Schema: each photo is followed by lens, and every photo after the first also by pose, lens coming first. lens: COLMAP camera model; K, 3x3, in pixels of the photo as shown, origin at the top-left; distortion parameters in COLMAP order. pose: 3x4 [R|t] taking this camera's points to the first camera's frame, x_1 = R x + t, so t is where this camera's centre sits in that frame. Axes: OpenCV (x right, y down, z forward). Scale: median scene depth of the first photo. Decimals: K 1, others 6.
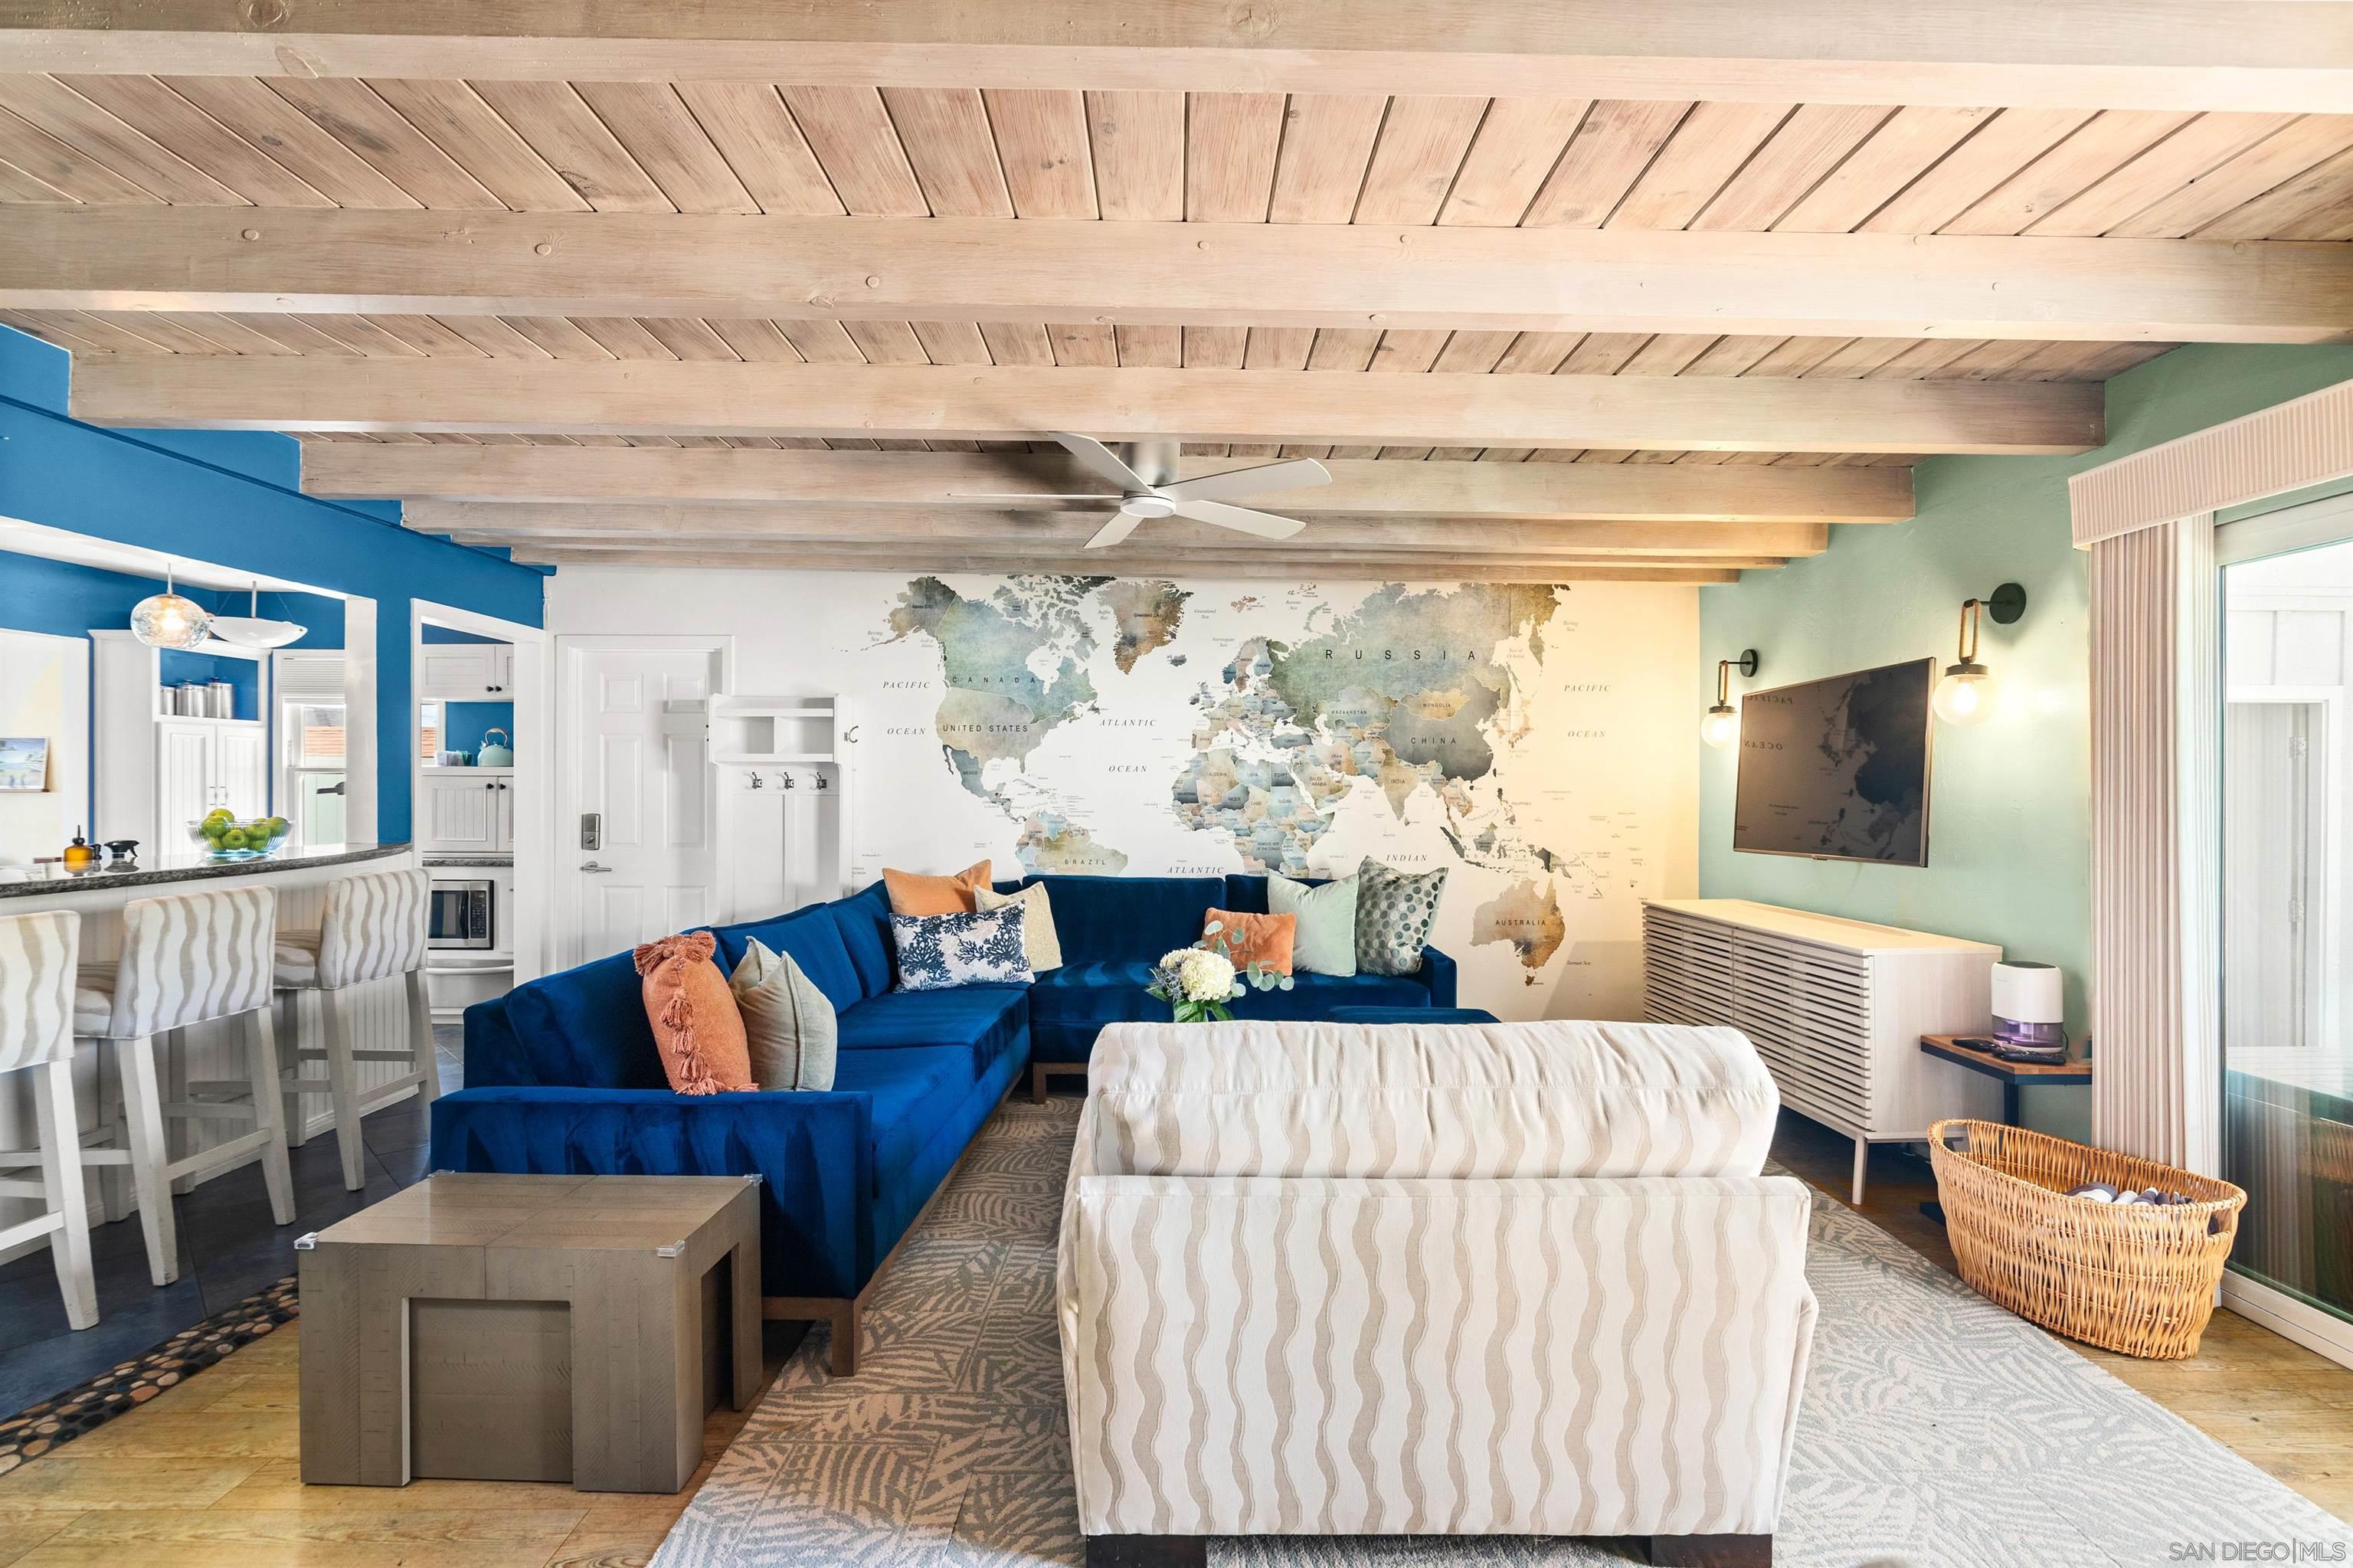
lens RADIAL K [[1067.9, 0, 1192.1], [0, 1067.9, 787.9], [0, 0, 1]] dist [0.000678, -0.000392]
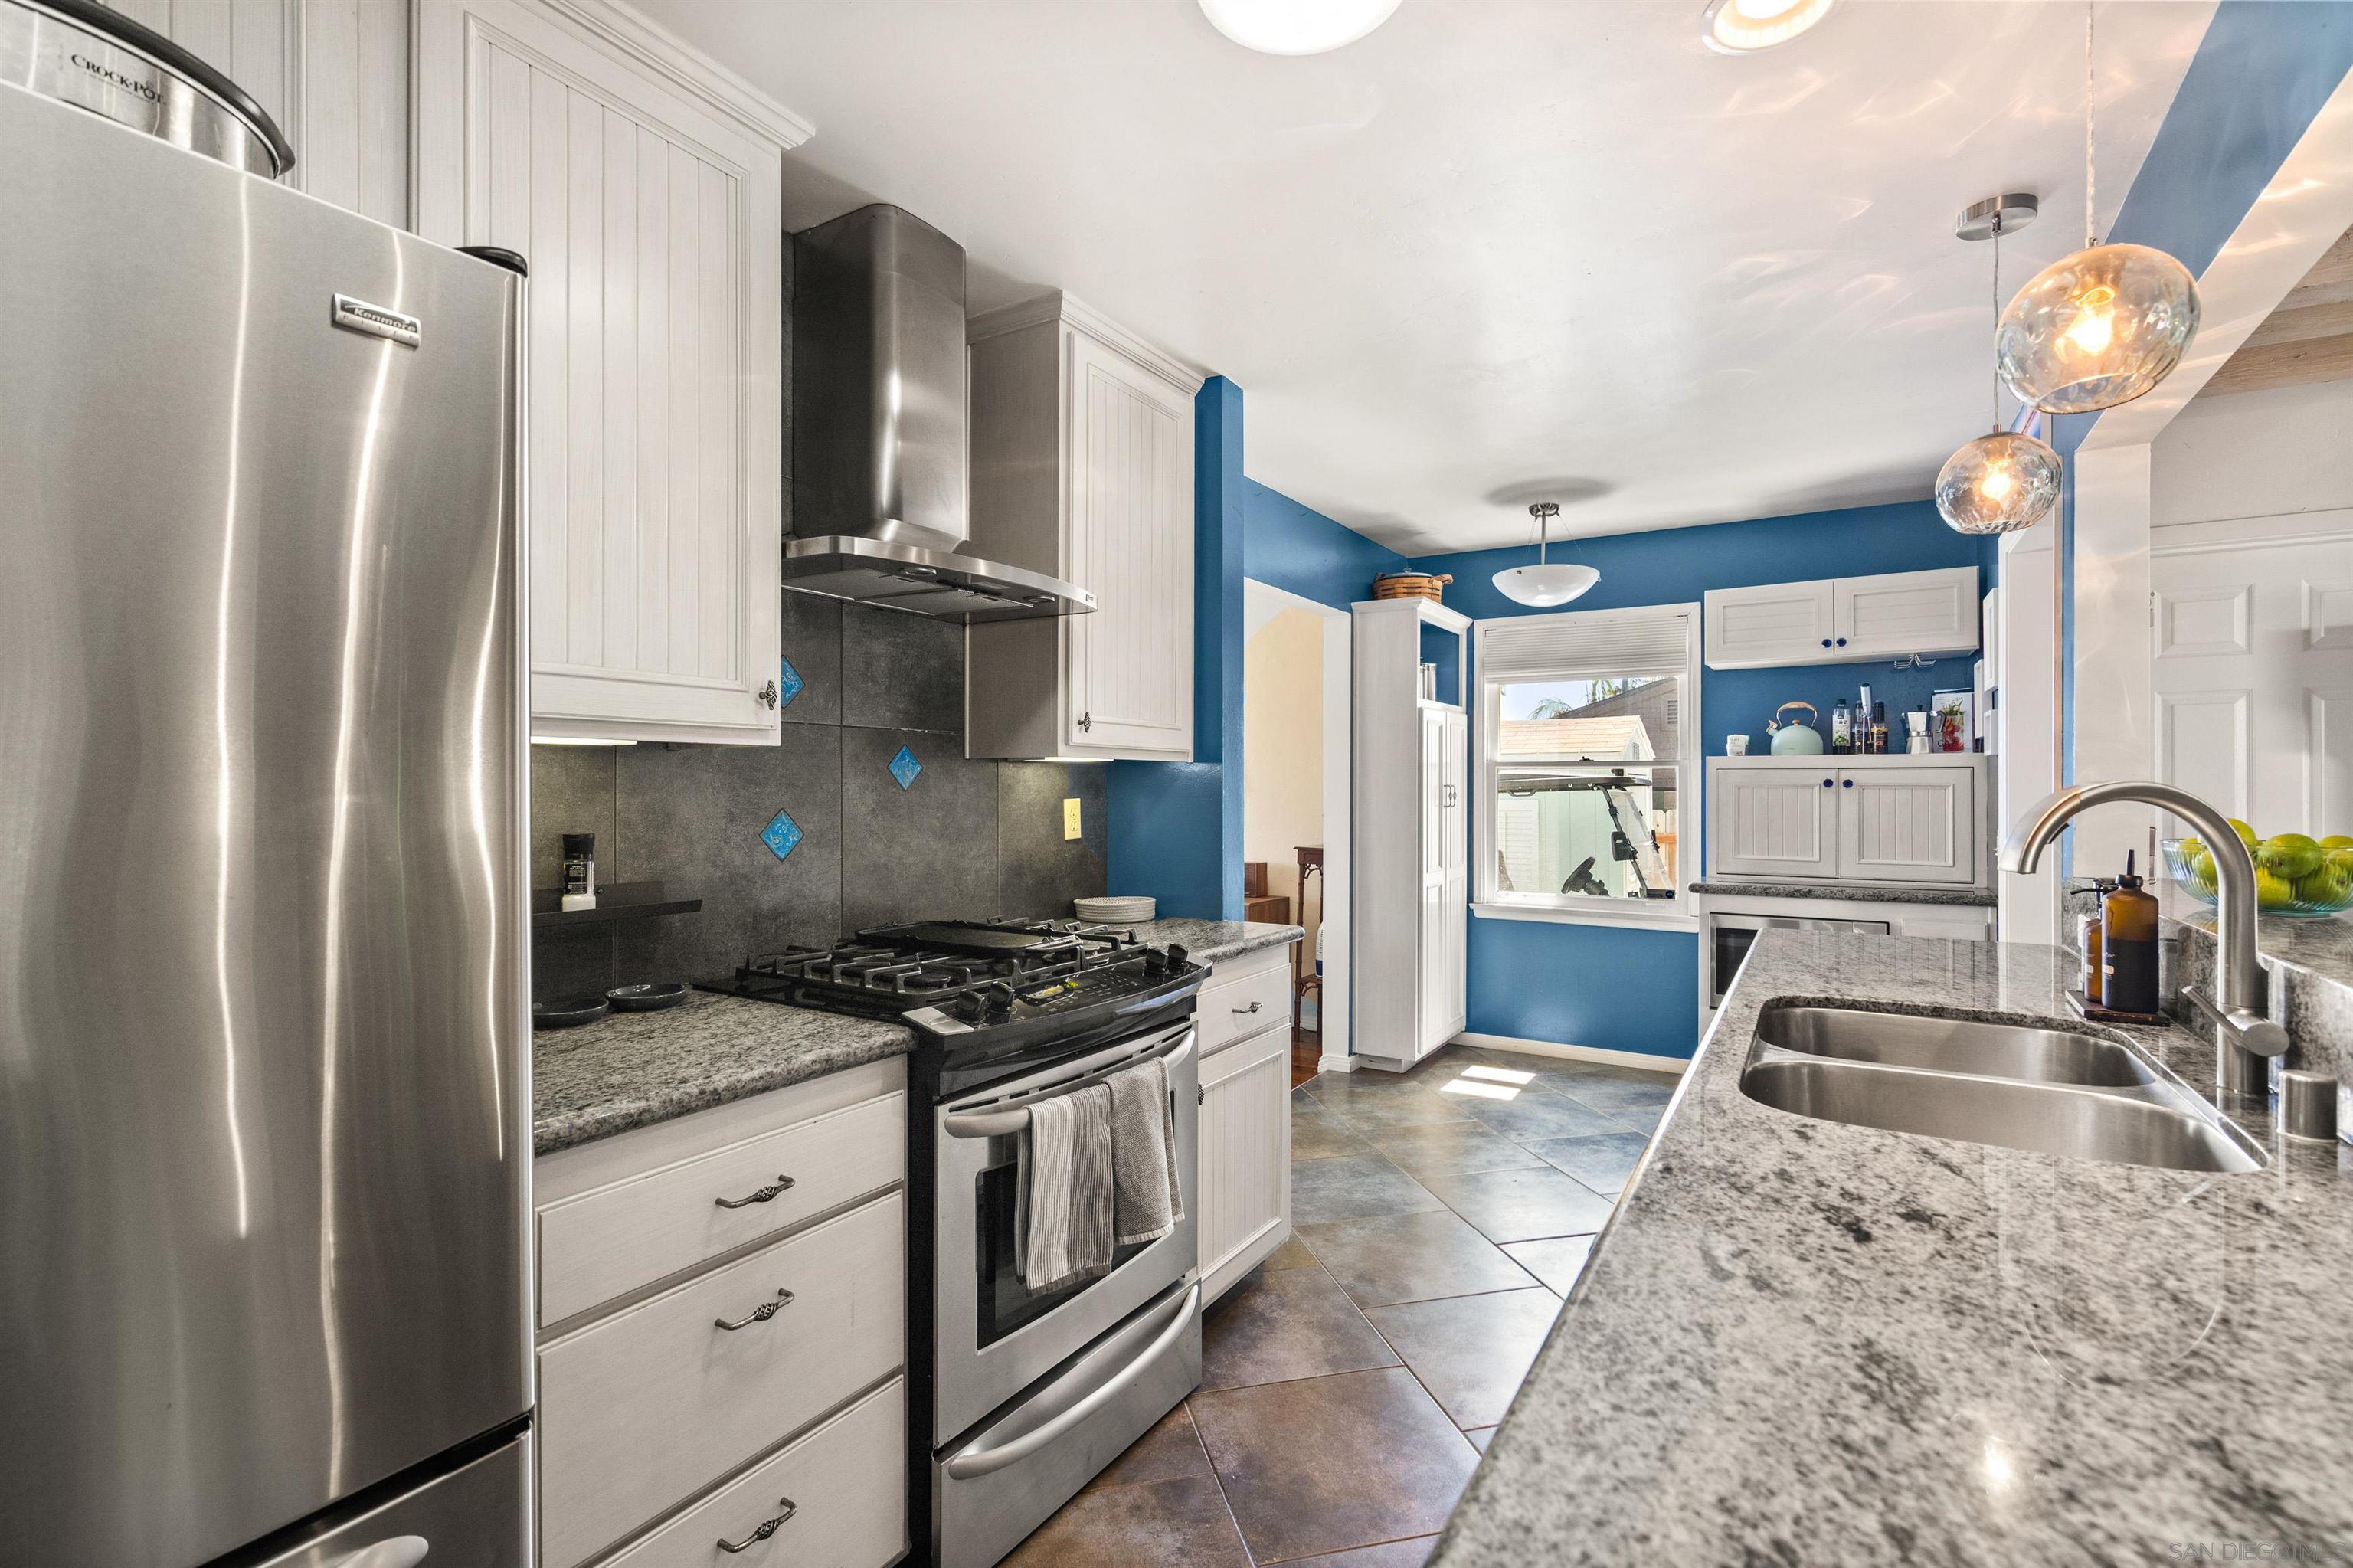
lens RADIAL K [[1067.9, 0, 1185.9], [0, 1067.9, 779.6], [0, 0, 1]] dist [0.000678, -0.000392]
pose [[0.844820, -0.007572, -0.534997, -1.099929], [0.002188, 0.999940, -0.010698, 0.004894], [0.535046, 0.007867, 0.844786, 0.326839]]
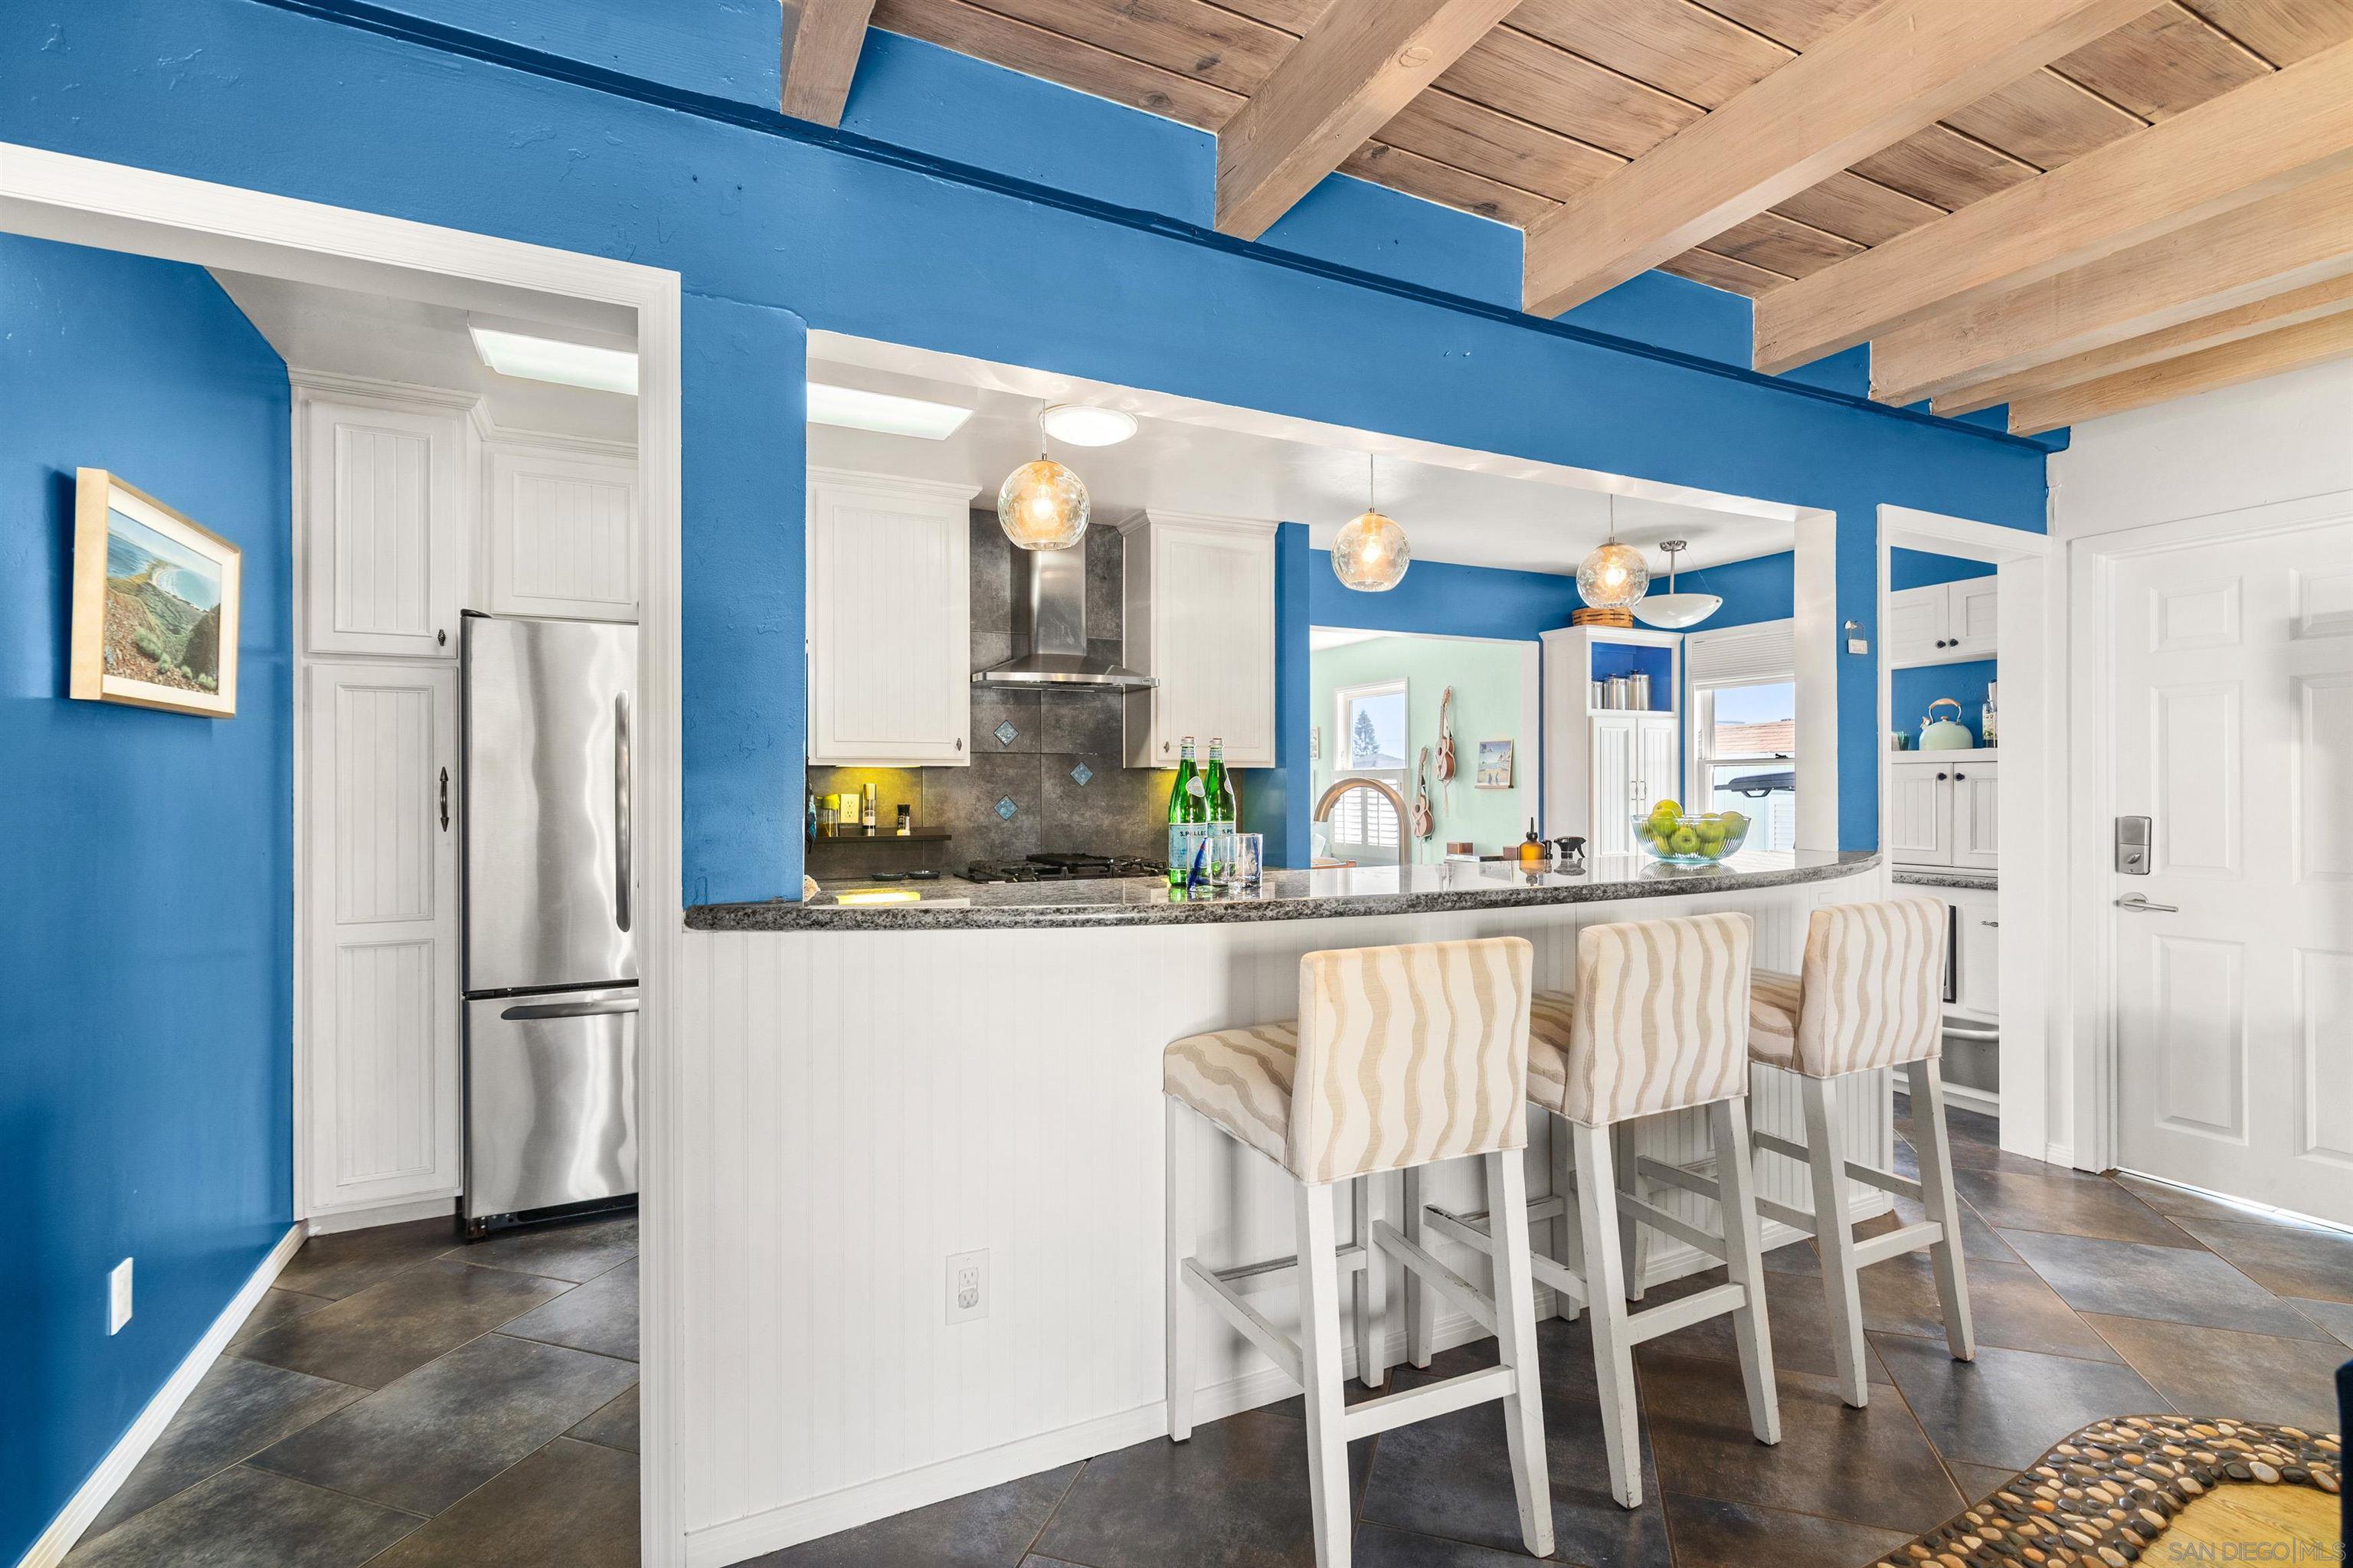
lens RADIAL K [[1067.9, 0, 1174.9], [0, 1067.9, 789.2], [0, 0, 1]] dist [0.000678, -0.000392]
pose [[0.426649, -0.005431, -0.904401, -0.377402], [0.003731, 0.999984, -0.004245, 0.014118], [0.904410, -0.001563, 0.426663, 0.363913]]
